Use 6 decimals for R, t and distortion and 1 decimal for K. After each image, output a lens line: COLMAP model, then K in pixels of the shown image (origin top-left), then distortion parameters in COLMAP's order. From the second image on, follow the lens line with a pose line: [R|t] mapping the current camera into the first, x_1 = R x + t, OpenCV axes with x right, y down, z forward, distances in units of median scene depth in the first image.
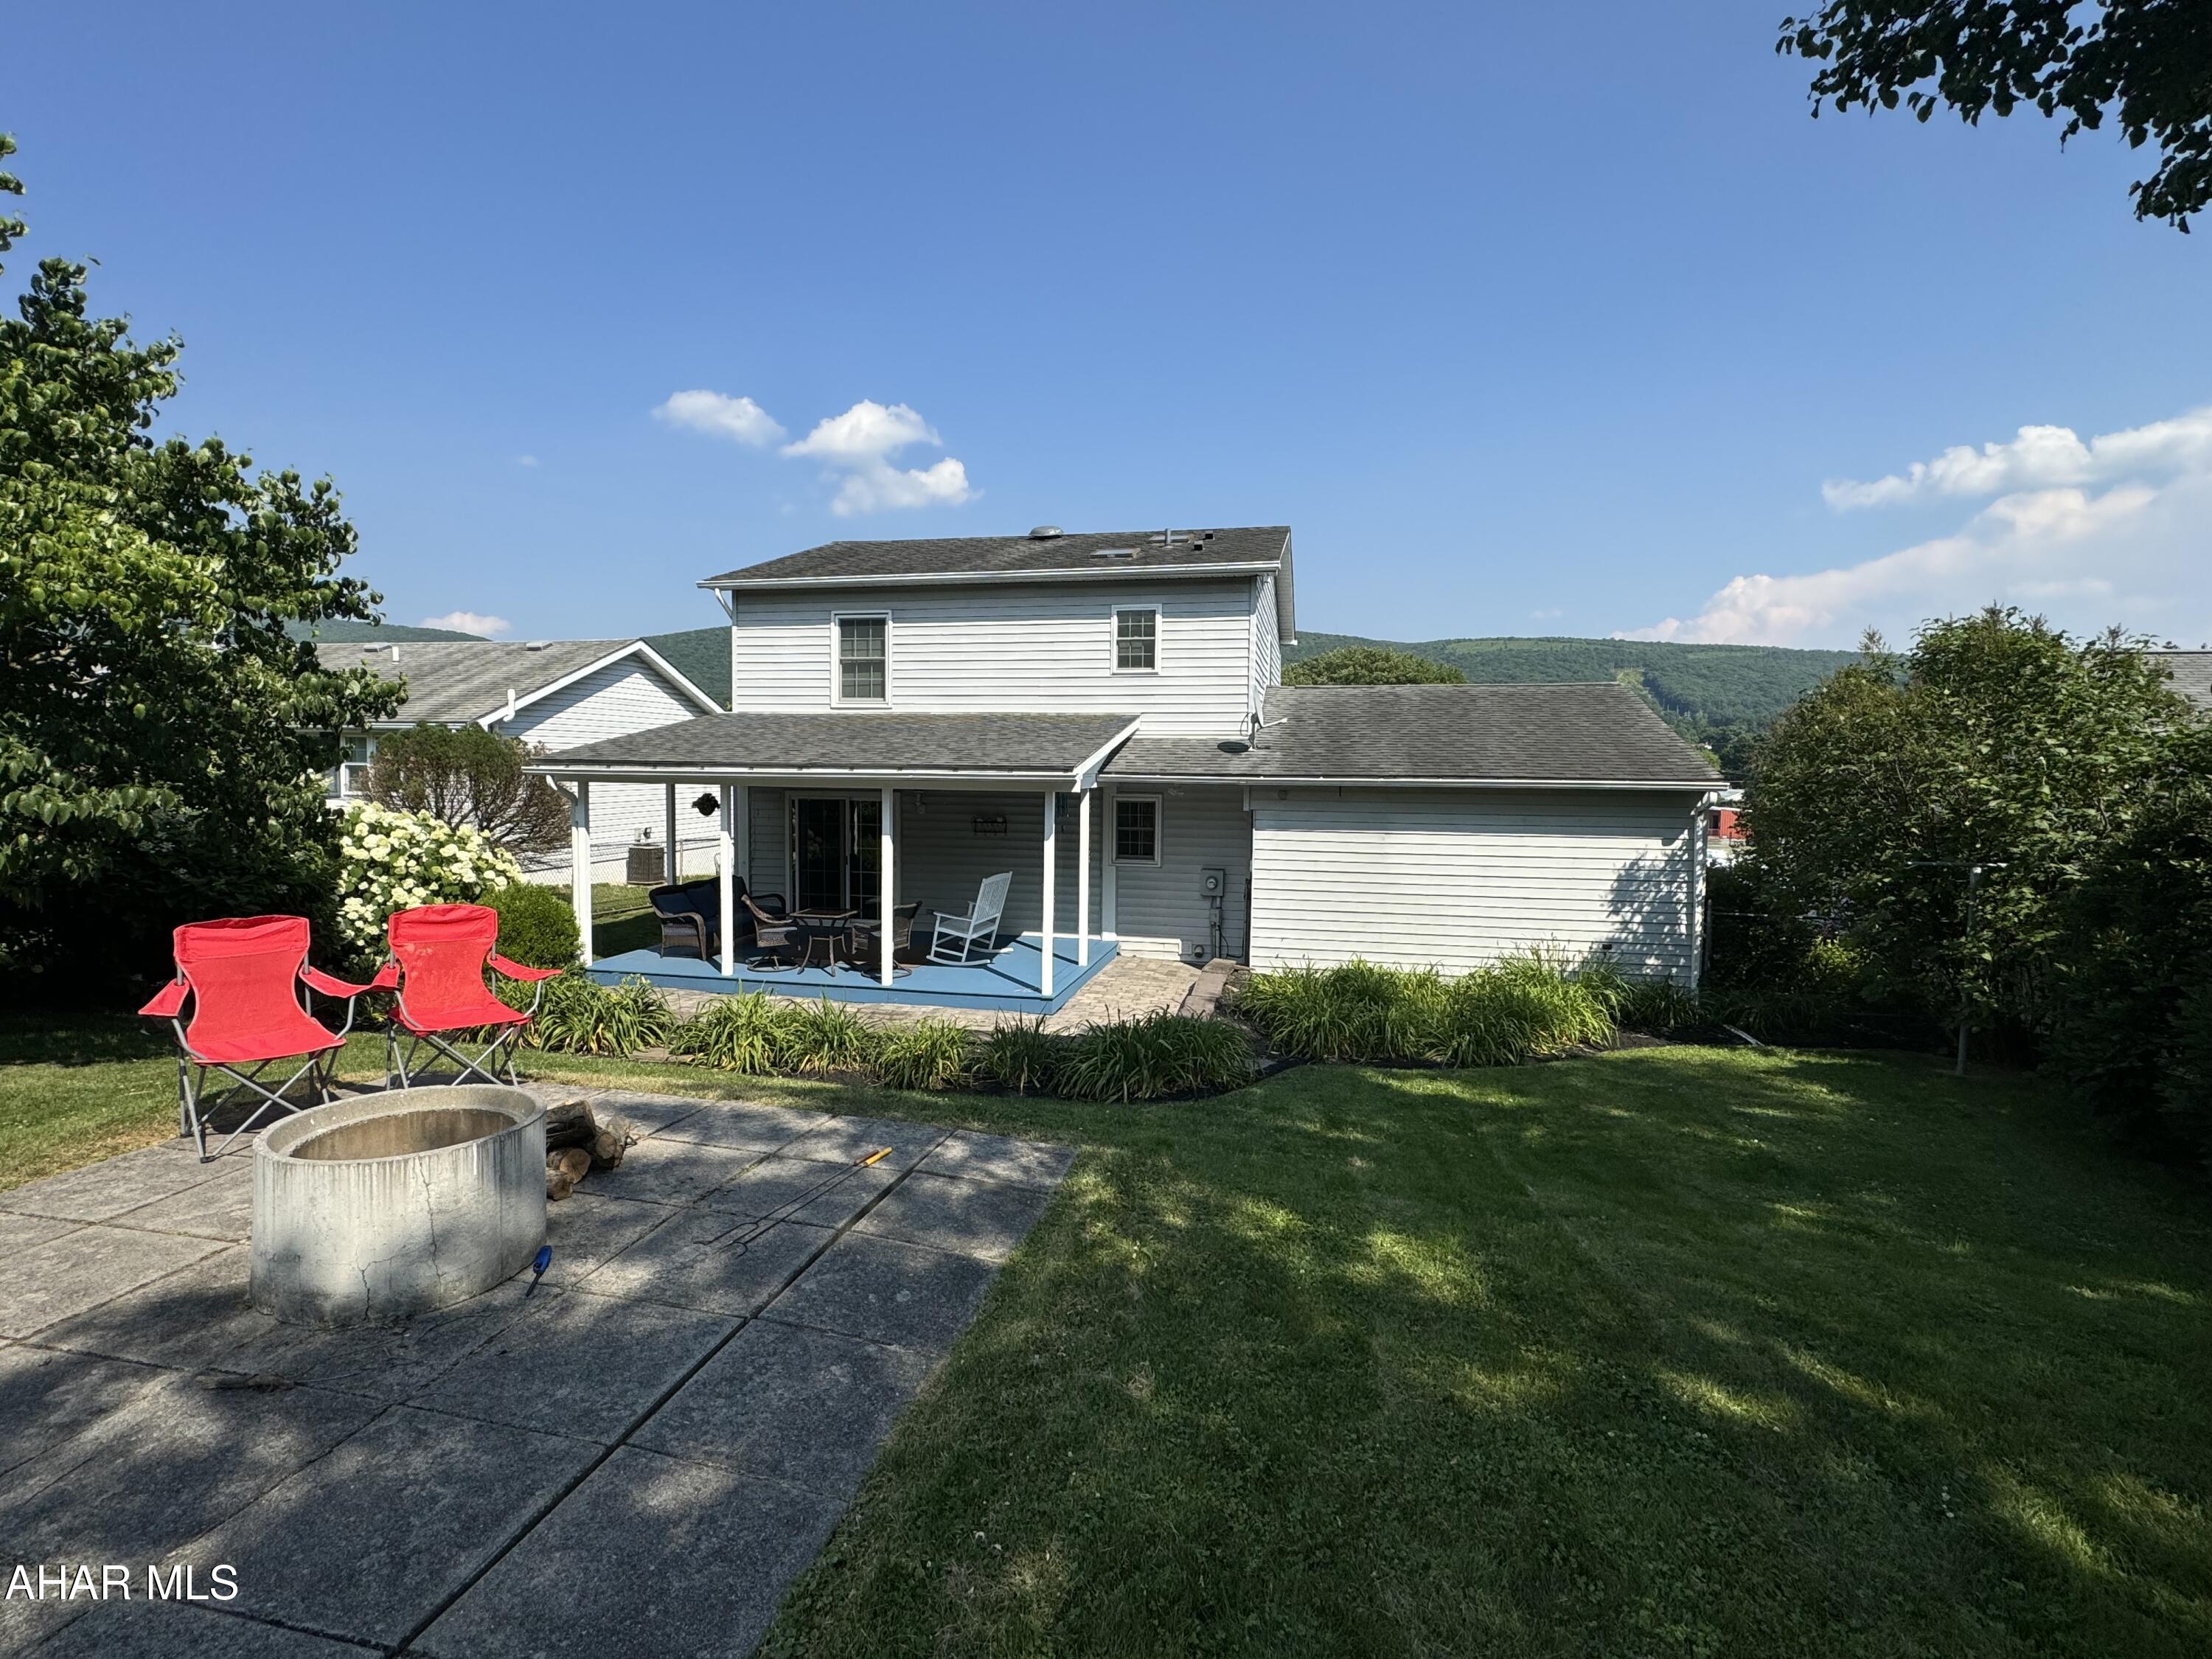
lens RADIAL K [[1017.9, 0, 1102.8], [0, 1017.9, 838.9], [0, 0, 1]] dist [-0.001857, -0.000442]
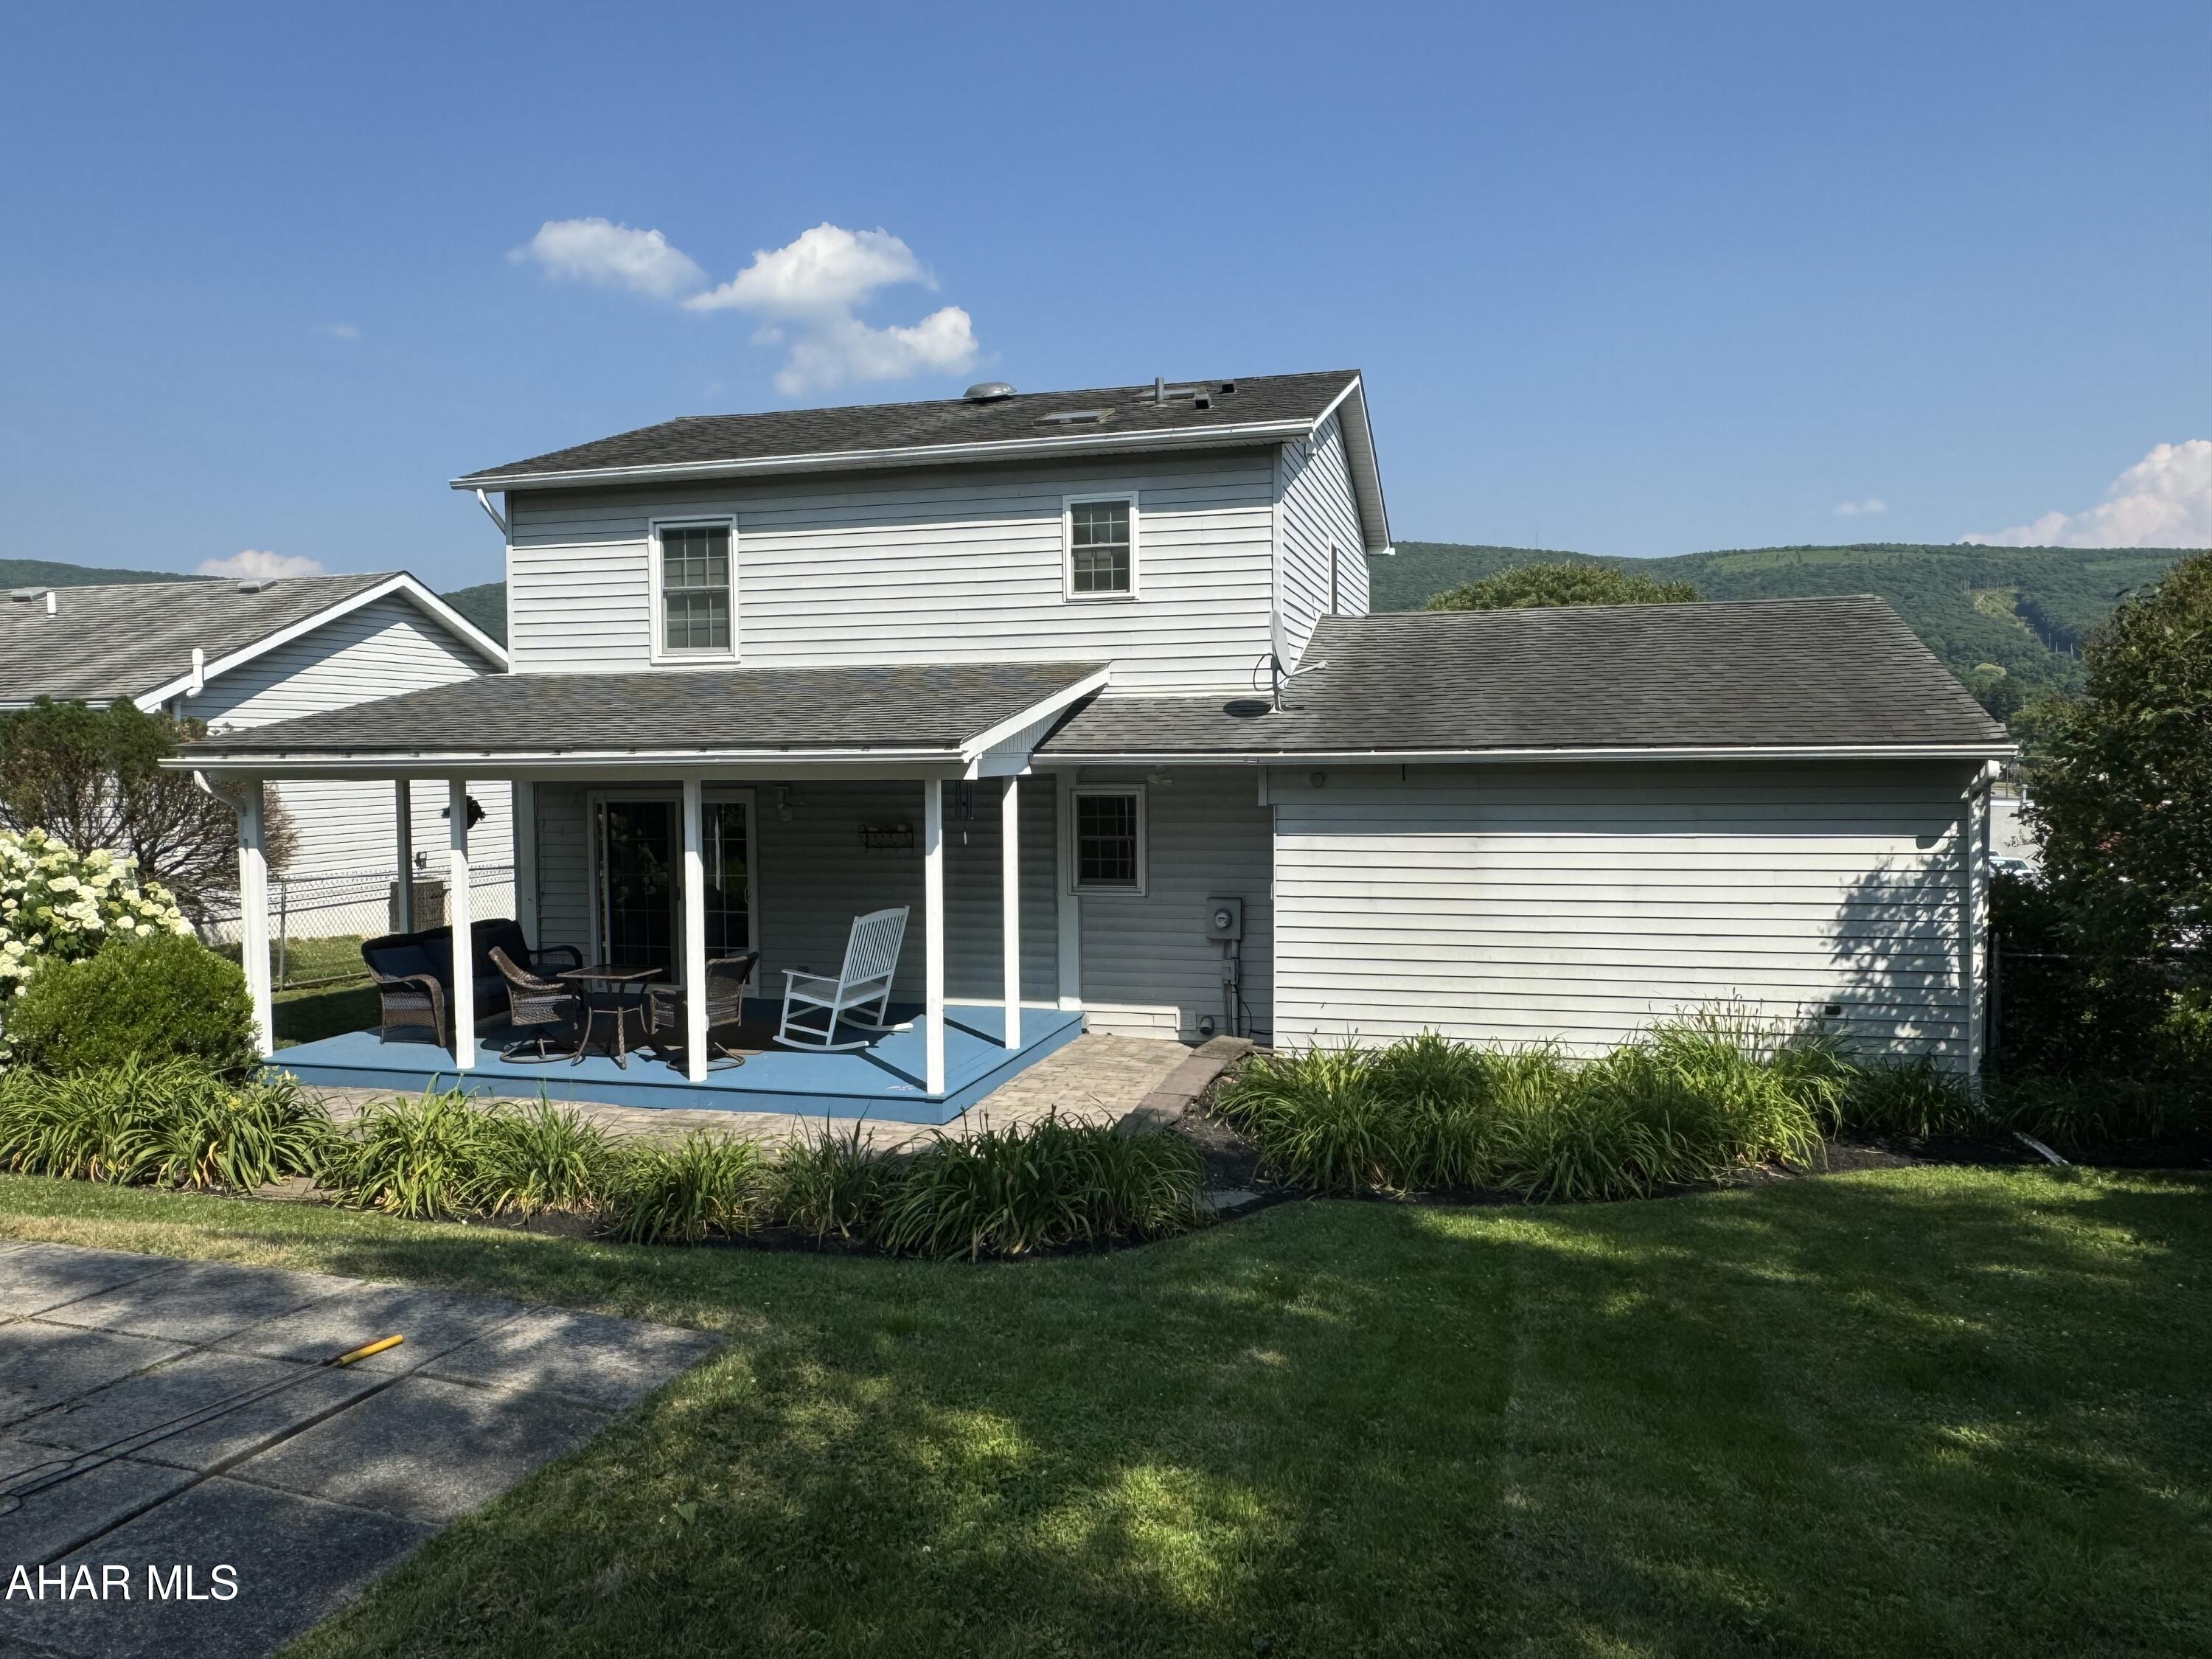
lens RADIAL K [[1533.9, 0, 1110.5], [0, 1533.9, 825.5], [0, 0, 1]] dist [0.001538, -0.010480]
pose [[0.998451, -0.017694, -0.052757, 0.098594], [0.016240, 0.999479, -0.027879, 0.010816], [0.053223, 0.026979, 0.998218, 0.028220]]
